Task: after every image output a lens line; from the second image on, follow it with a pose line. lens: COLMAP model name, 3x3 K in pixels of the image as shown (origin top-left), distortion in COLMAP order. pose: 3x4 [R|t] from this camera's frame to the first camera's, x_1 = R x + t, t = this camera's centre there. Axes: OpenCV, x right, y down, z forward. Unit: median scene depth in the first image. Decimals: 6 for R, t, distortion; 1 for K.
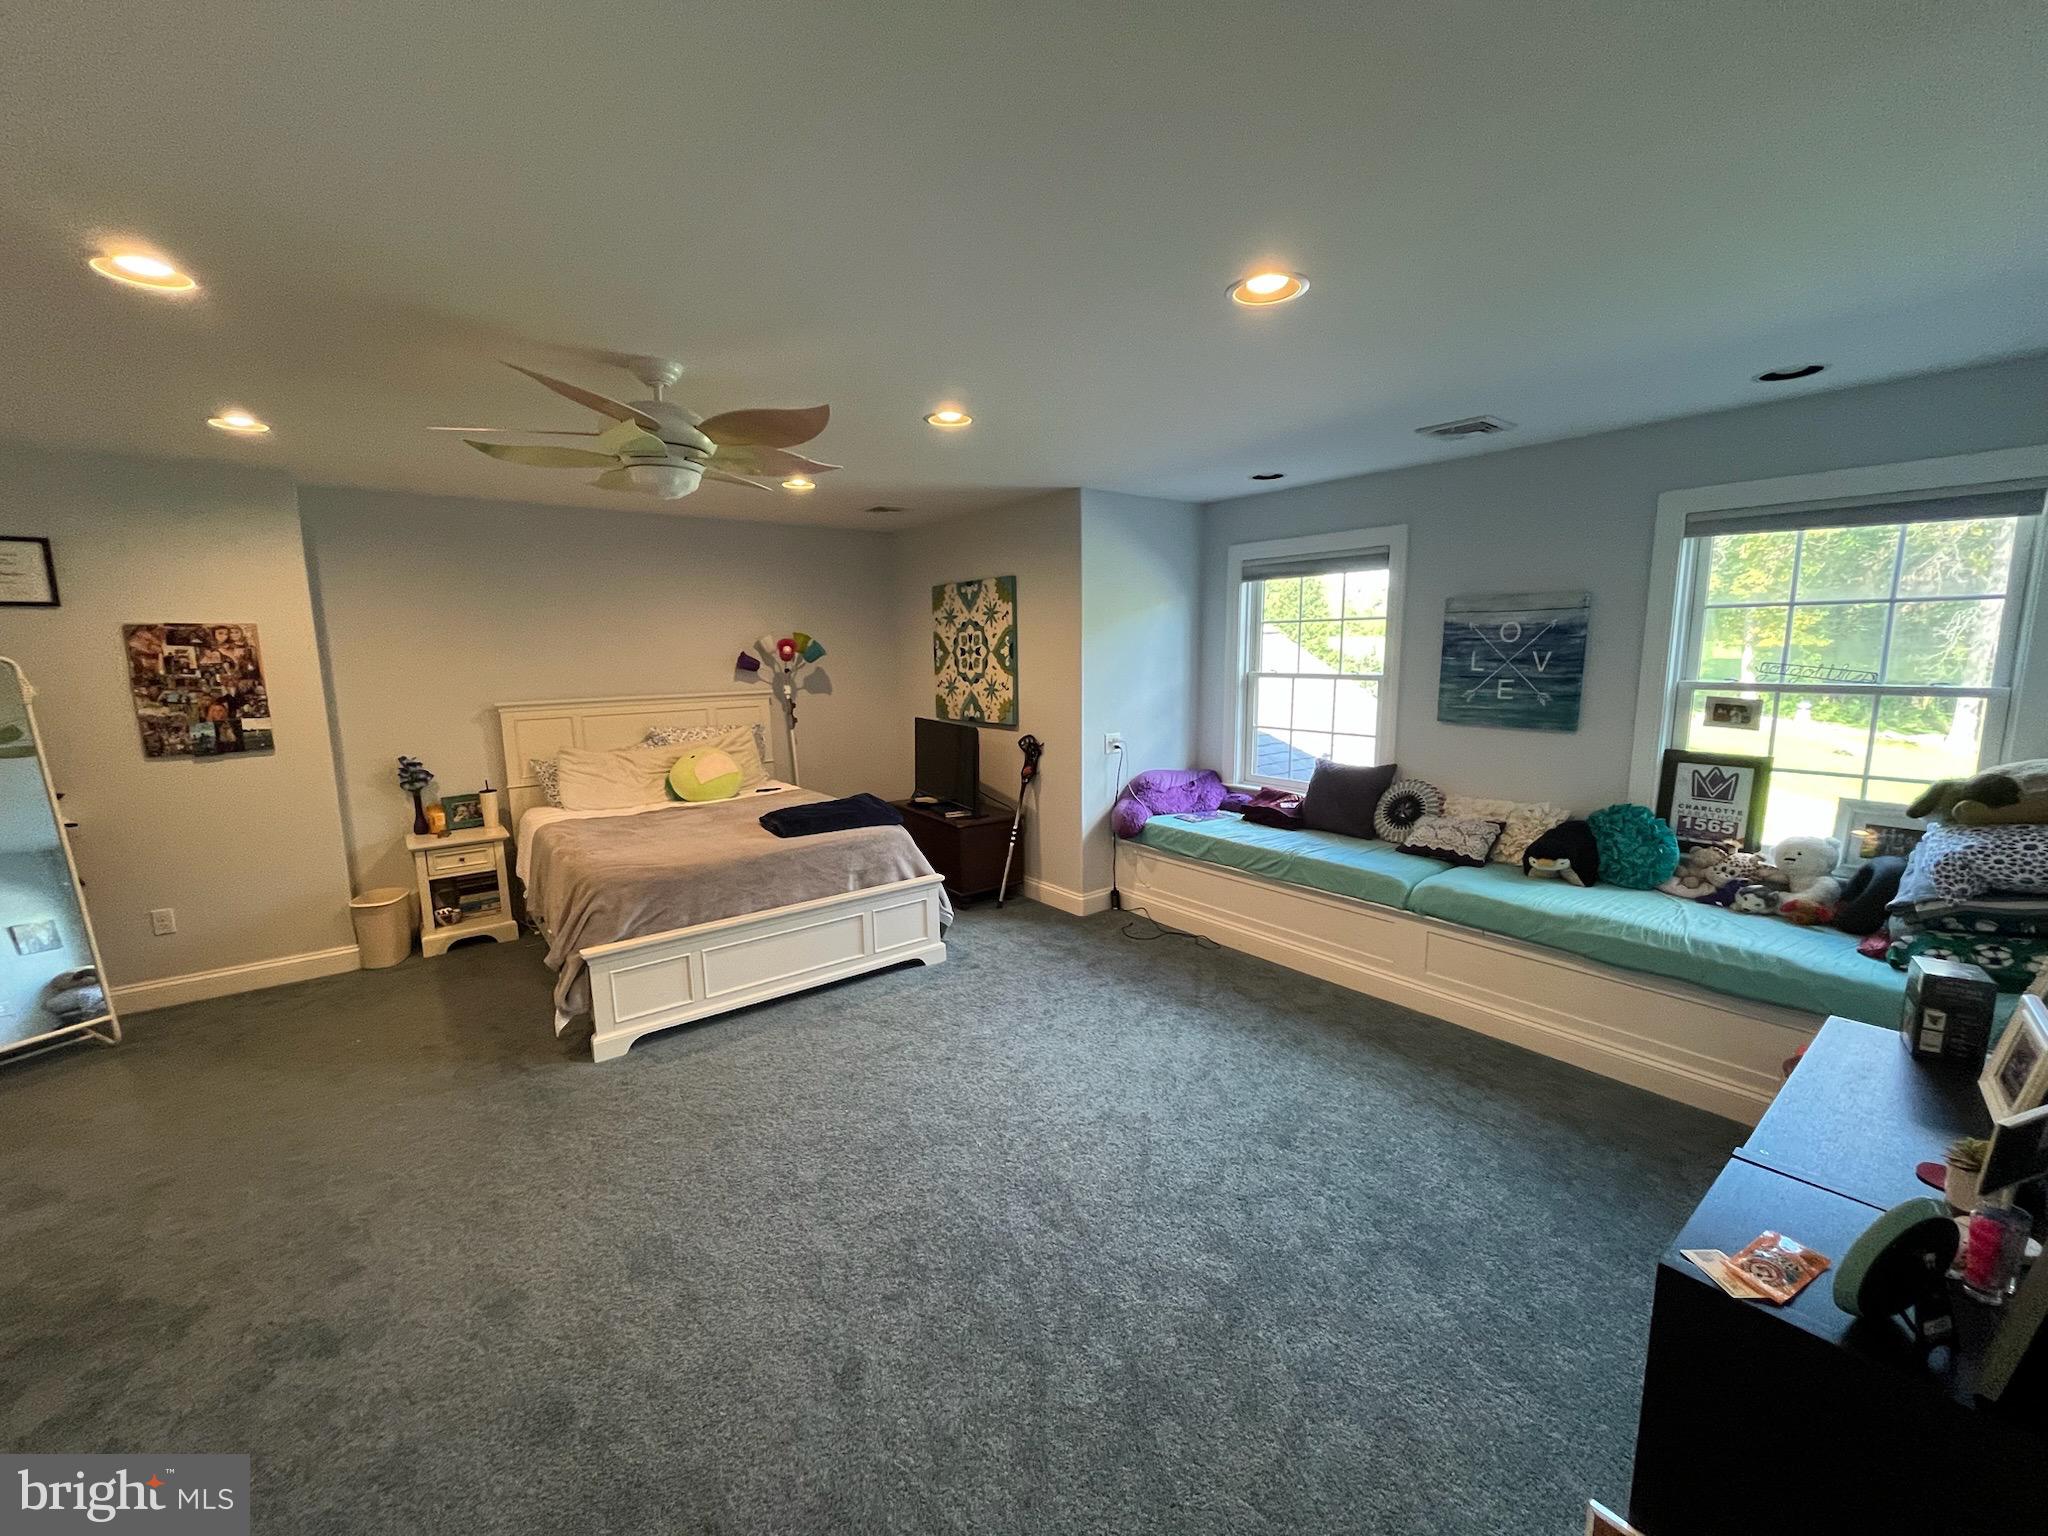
lens RADIAL K [[826.8, 0, 1018.3], [0, 826.8, 771.0], [0, 0, 1]] dist [-0.003629, -0.000006]
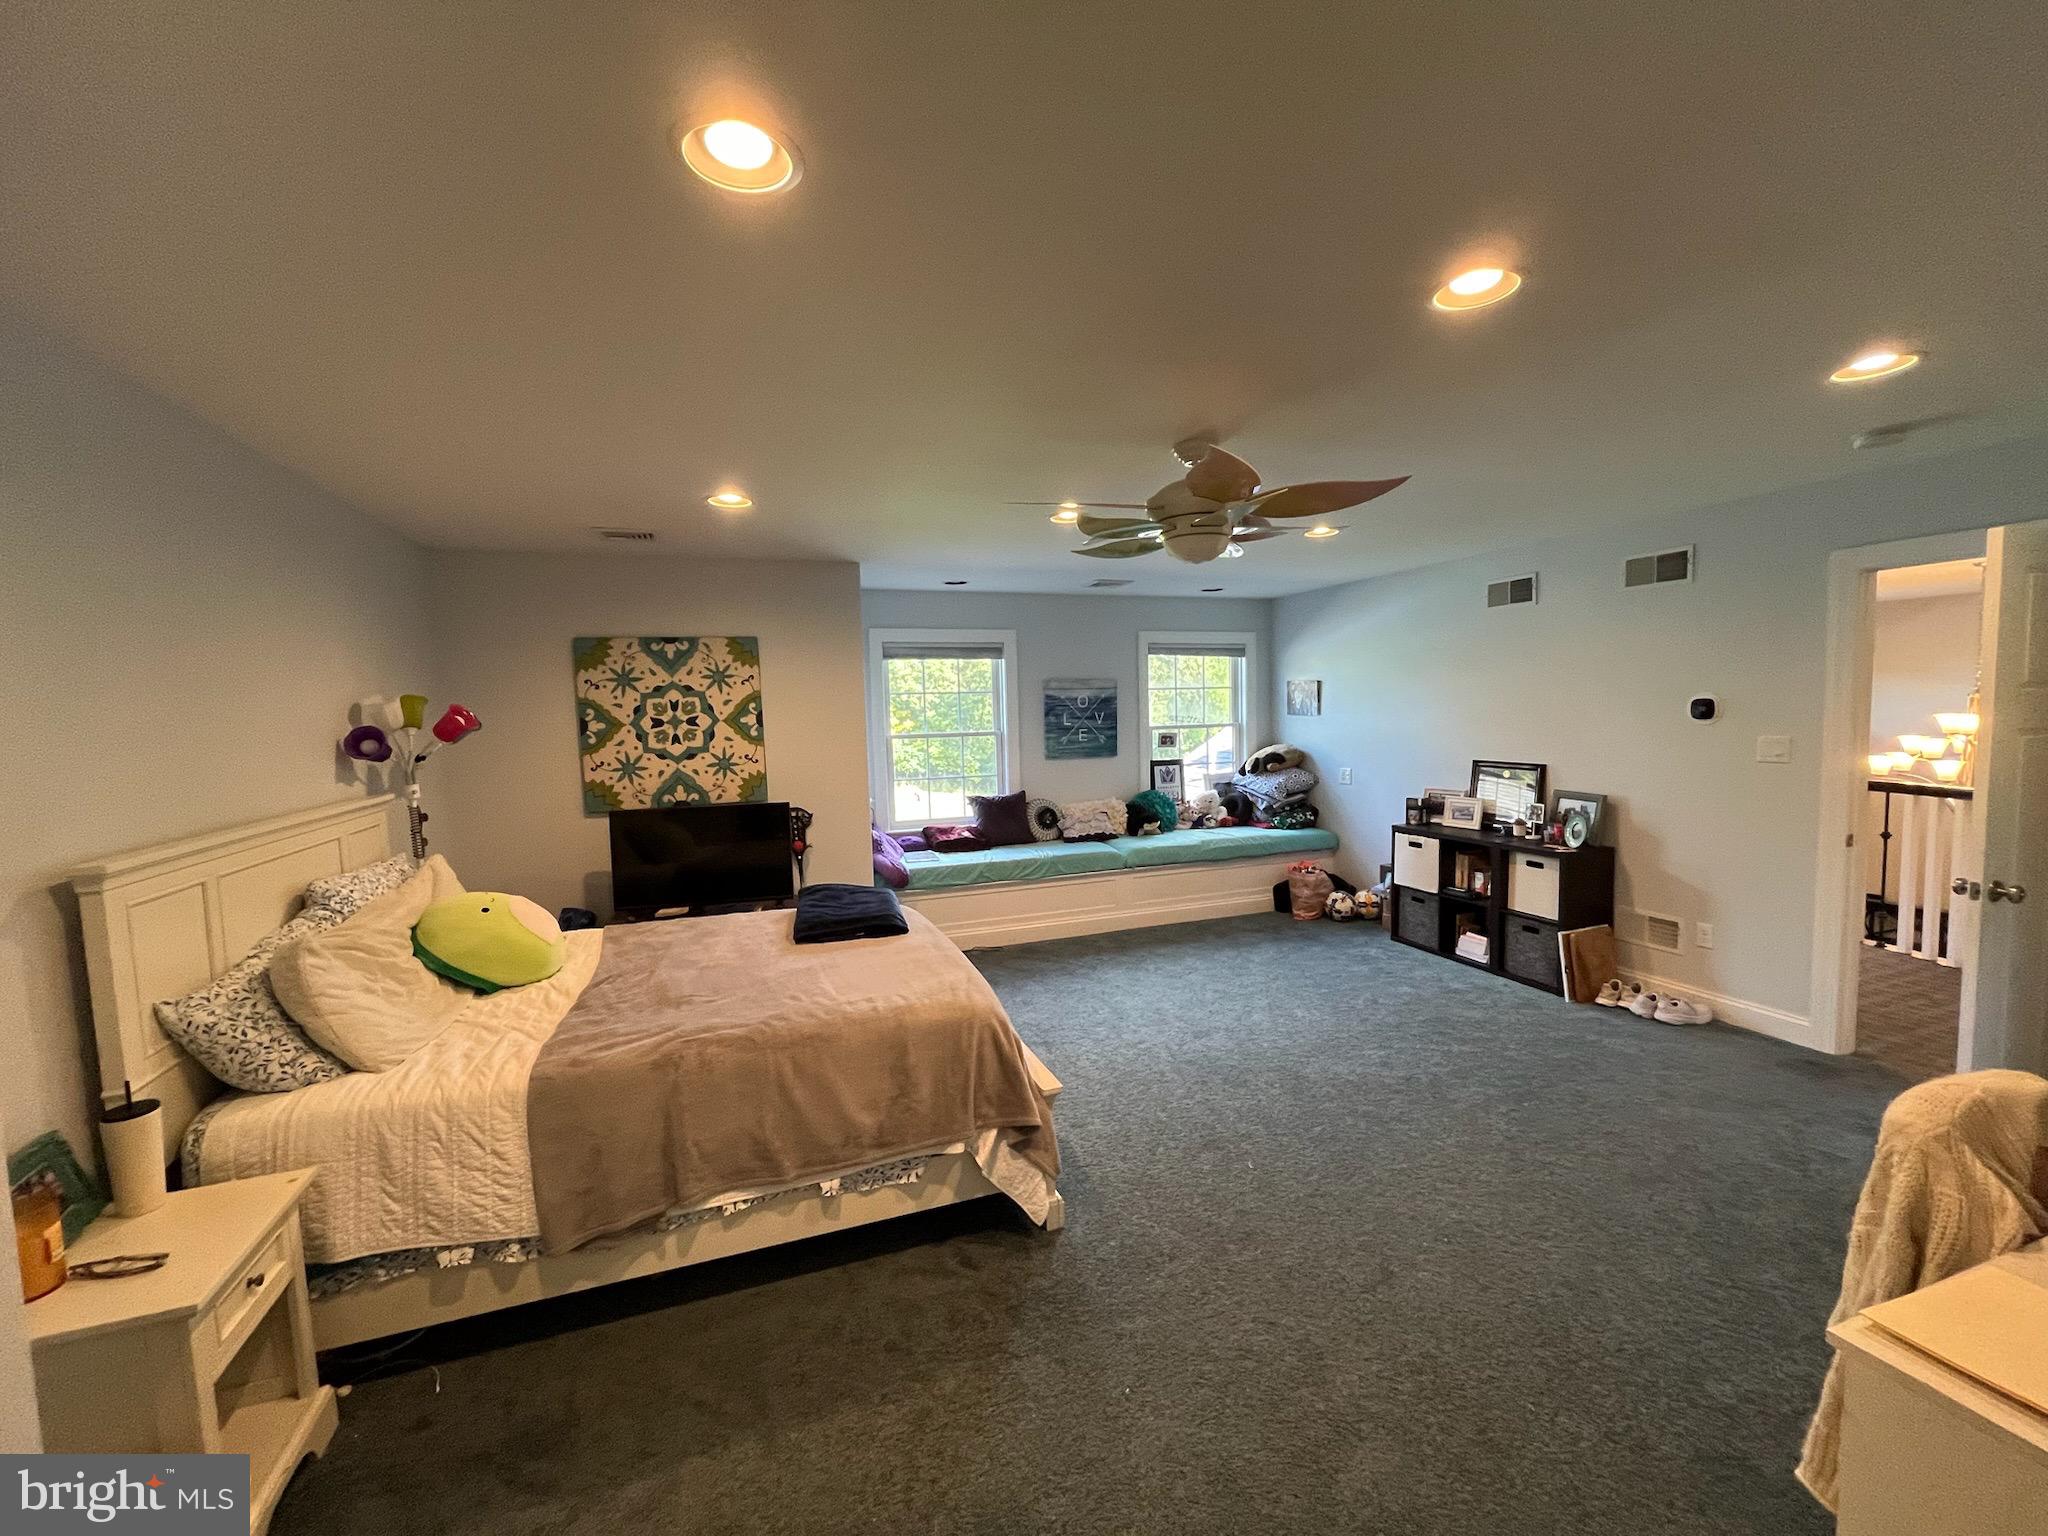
lens RADIAL K [[826.8, 0, 1022.0], [0, 826.8, 770.2], [0, 0, 1]] dist [-0.003629, -0.000006]
pose [[0.295902, -0.067495, 0.952831, -0.759133], [0.162539, 0.986511, 0.019404, -0.058941], [-0.941288, 0.149130, 0.302882, 0.448145]]
